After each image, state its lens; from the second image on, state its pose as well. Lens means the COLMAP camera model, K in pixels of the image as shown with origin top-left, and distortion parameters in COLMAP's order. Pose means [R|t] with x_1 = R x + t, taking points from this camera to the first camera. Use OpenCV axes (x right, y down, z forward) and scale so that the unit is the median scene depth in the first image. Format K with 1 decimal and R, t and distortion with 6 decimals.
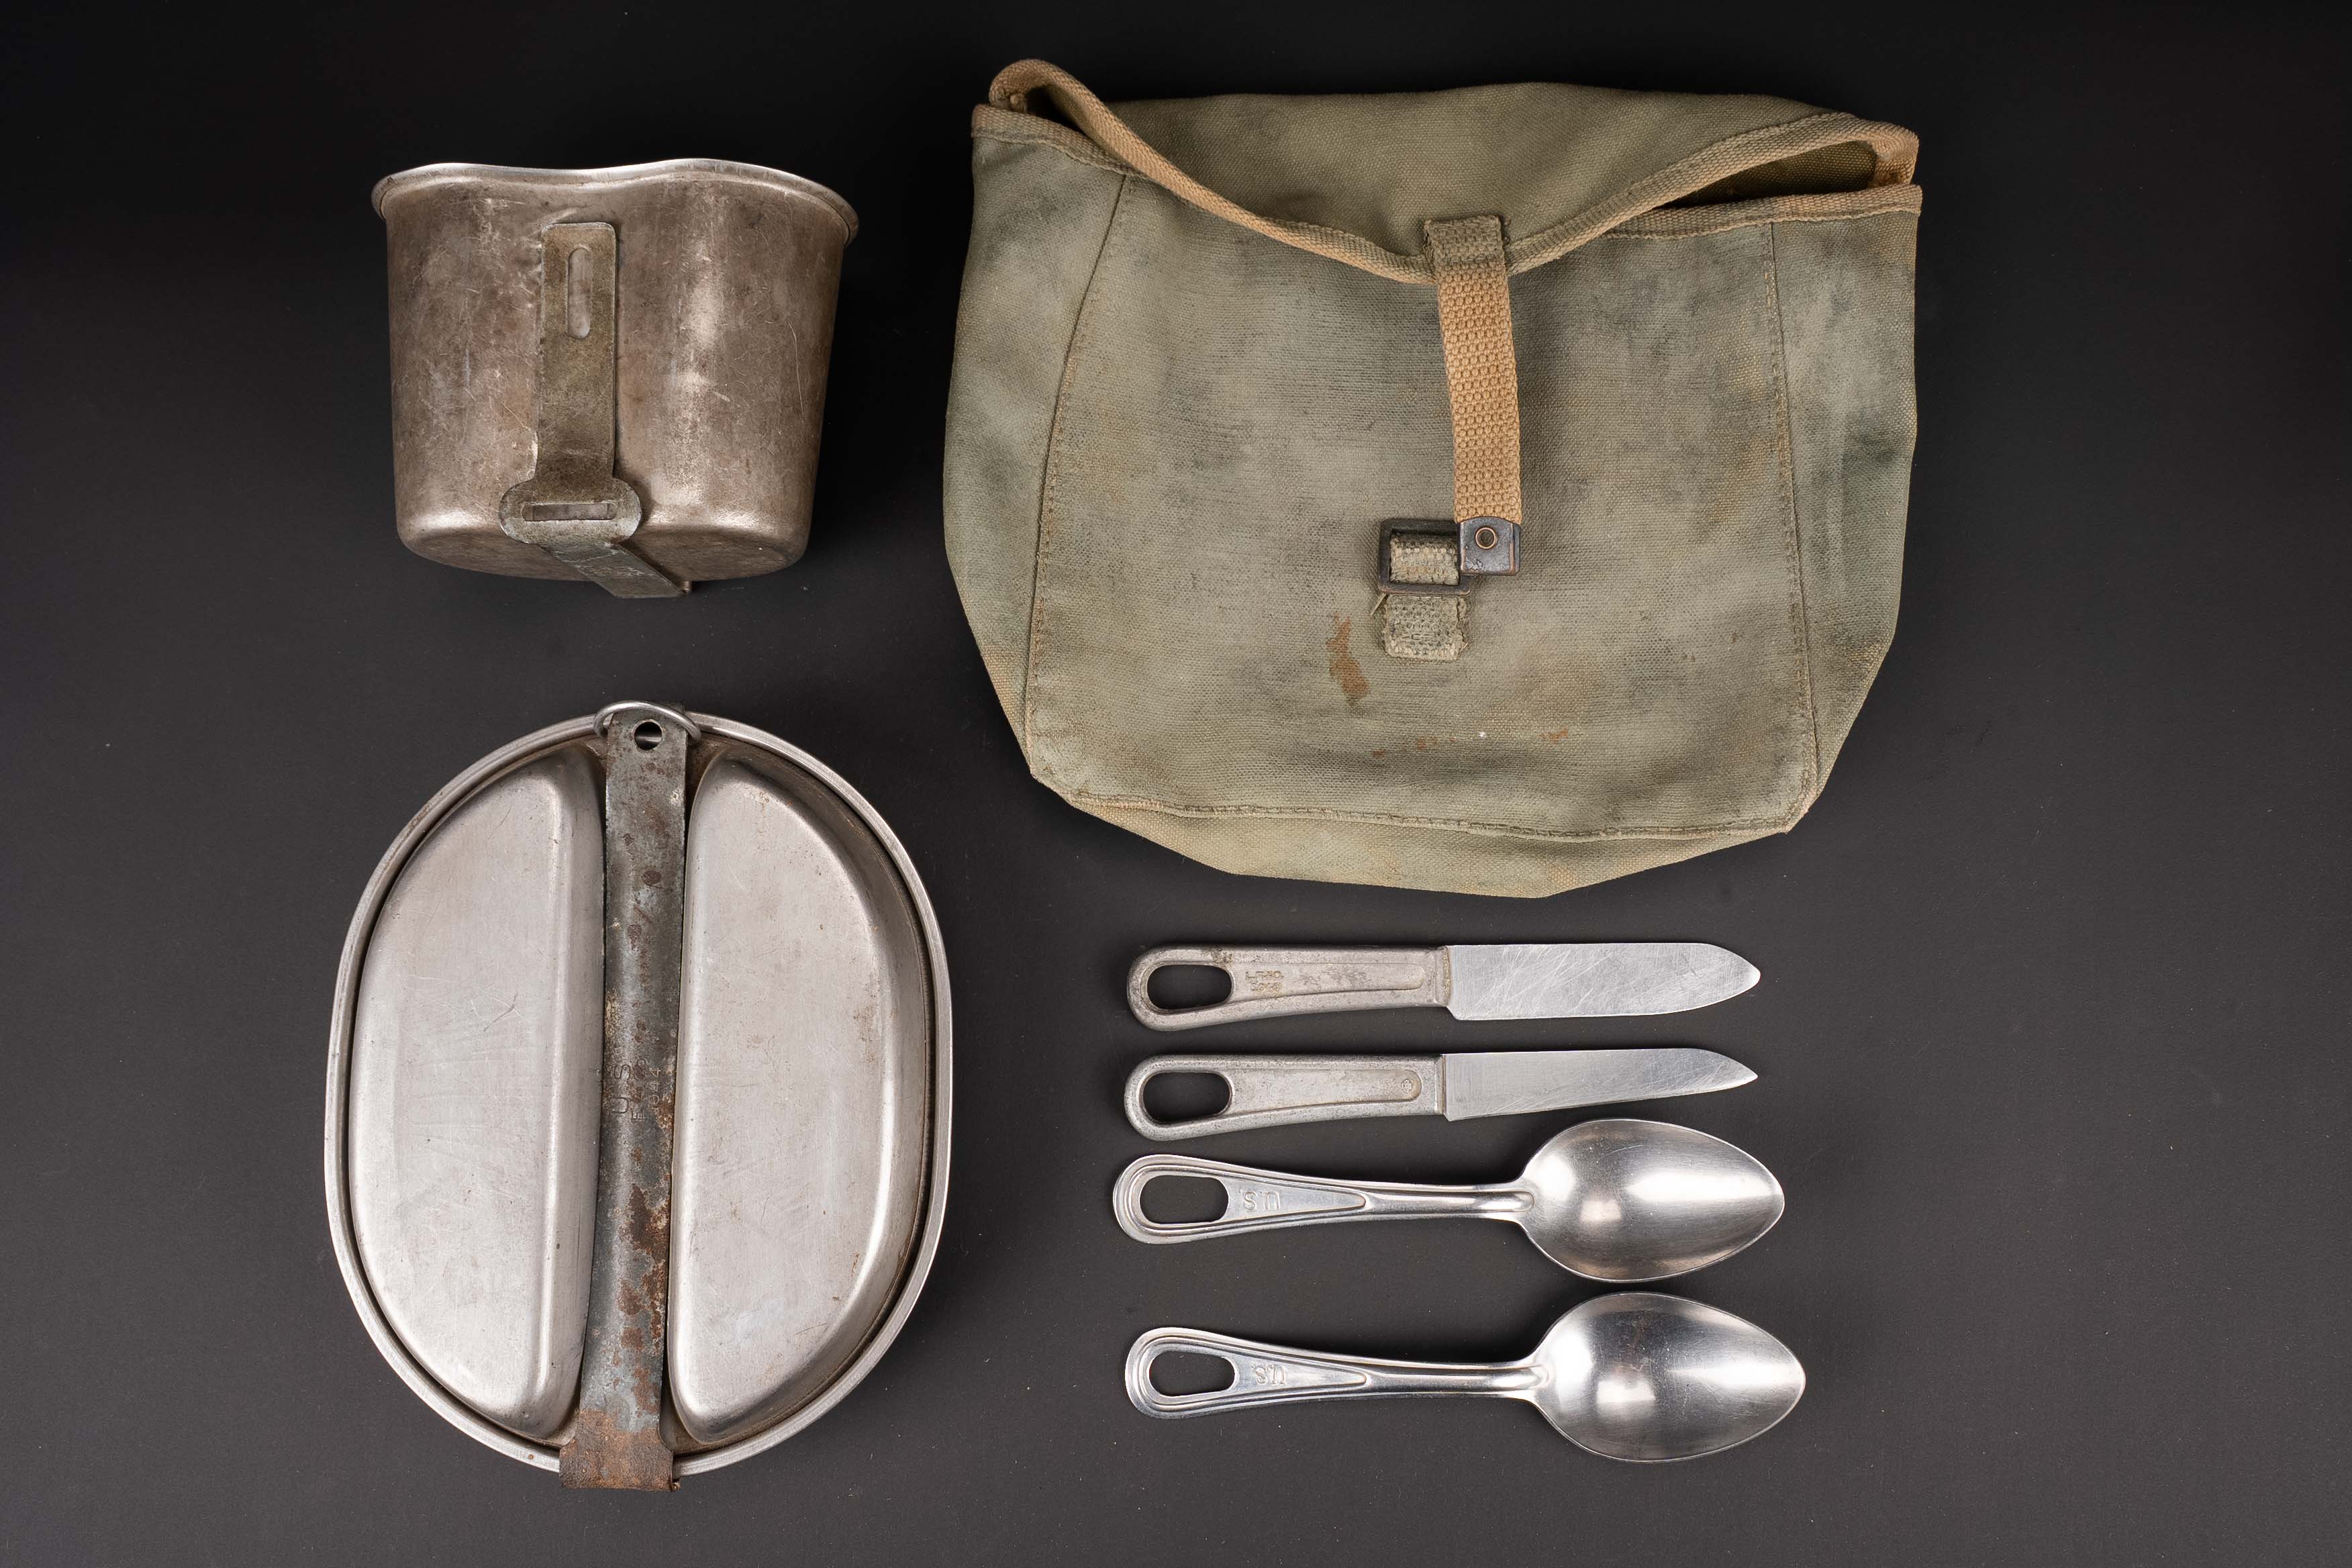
lens RADIAL K [[1991.4, 0, 1180.2], [0, 1991.4, 789.0], [0, 0, 1]] dist [-0.086353, 0.005640]
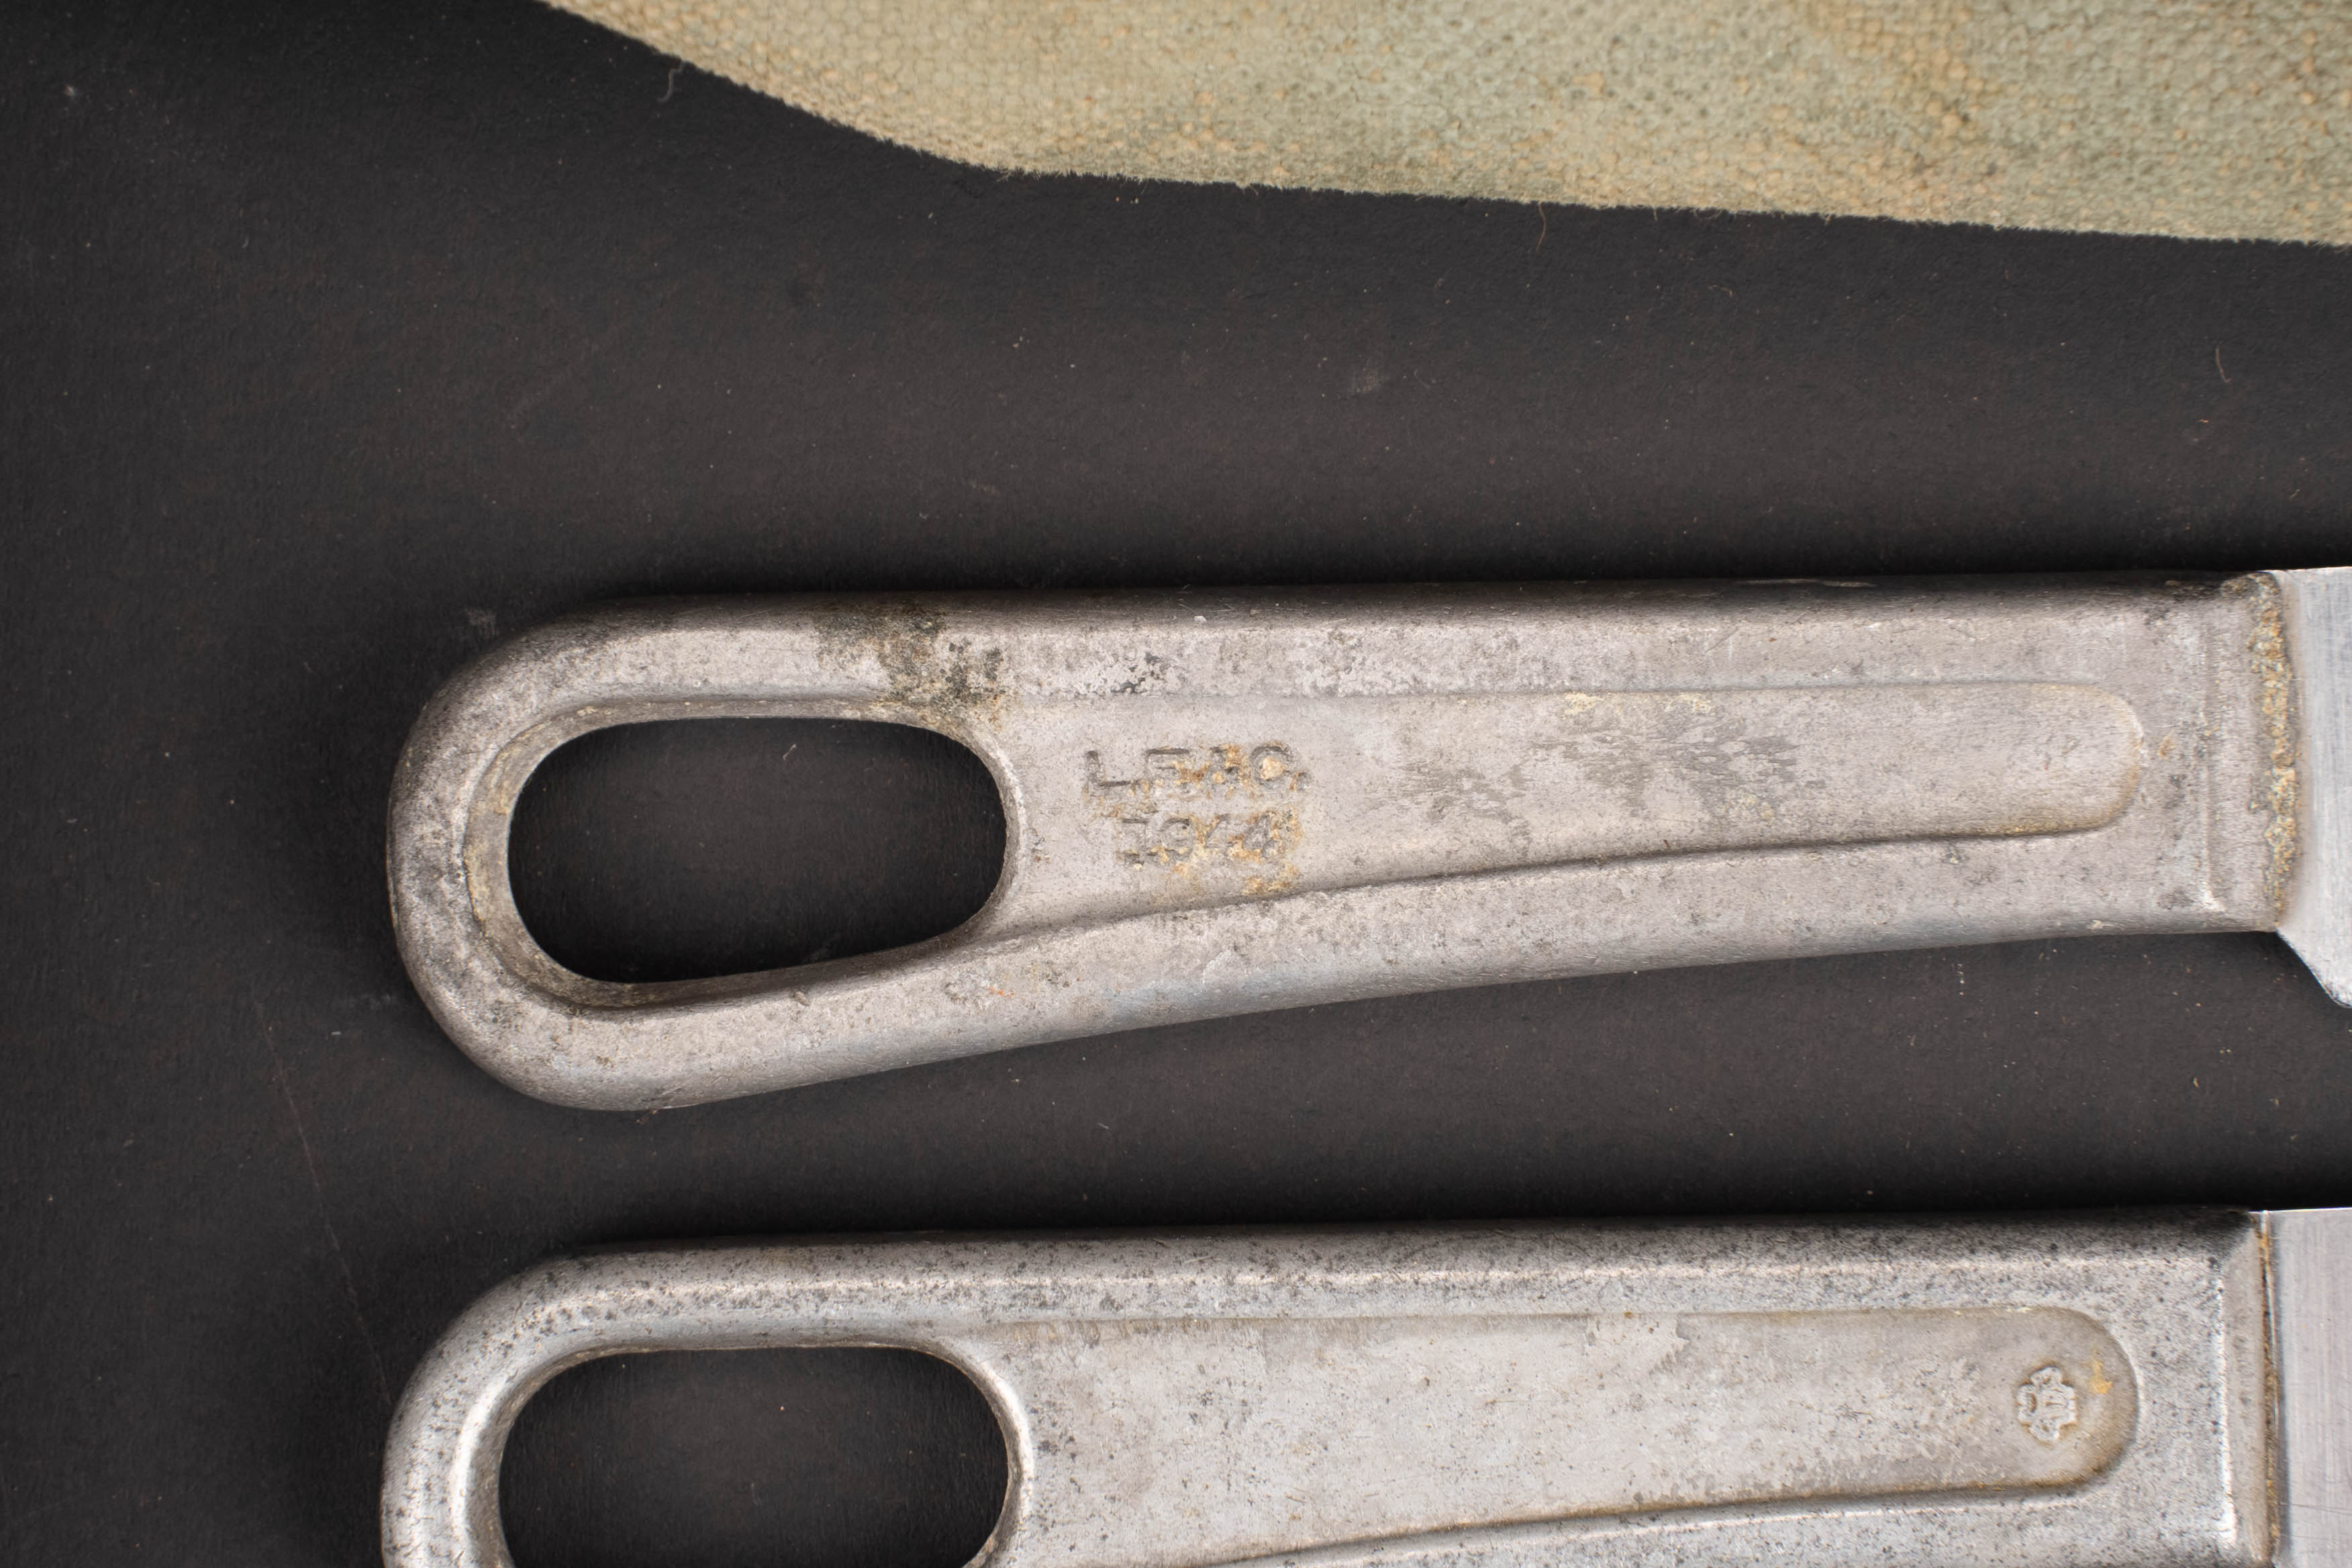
lens RADIAL K [[7537.3, 0, 1172.6], [0, 7537.3, 786.5], [0, 0, 1]] dist [0.459579, 0.000000]
pose [[0.999700, -0.023843, 0.005668, 0.037418], [0.023179, 0.994991, 0.097241, 0.032833], [-0.007958, -0.097080, 0.995245, 0.364429]]
